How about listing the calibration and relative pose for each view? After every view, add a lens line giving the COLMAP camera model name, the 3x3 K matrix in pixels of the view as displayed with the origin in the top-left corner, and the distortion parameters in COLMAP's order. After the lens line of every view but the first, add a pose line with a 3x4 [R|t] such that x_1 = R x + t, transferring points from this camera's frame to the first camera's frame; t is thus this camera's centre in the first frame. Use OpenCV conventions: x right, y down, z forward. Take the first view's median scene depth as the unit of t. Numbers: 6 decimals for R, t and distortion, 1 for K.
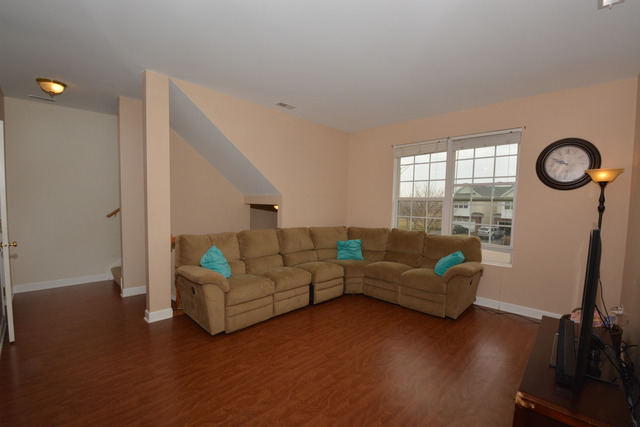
lens RADIAL K [[286.4, 0, 318.5], [0, 286.4, 212.3], [0, 0, 1]] dist [-0.022049, -0.000911]
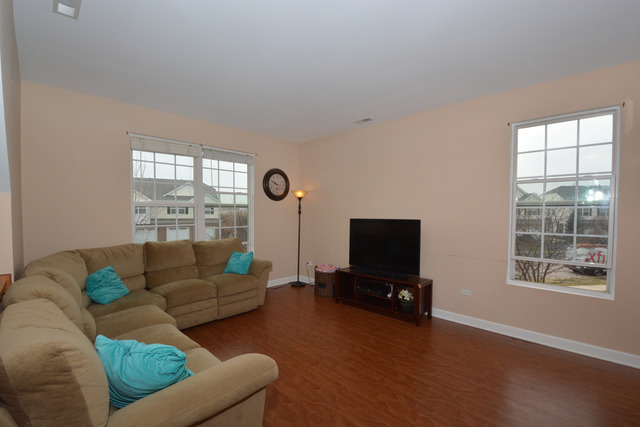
lens RADIAL K [[286.4, 0, 318.5], [0, 286.4, 214.5], [0, 0, 1]] dist [-0.022049, -0.000911]
pose [[-0.030446, -0.023012, 0.999271, -0.730976], [0.028543, 0.999307, 0.023882, -0.031923], [-0.999129, 0.029249, -0.029768, 0.783890]]
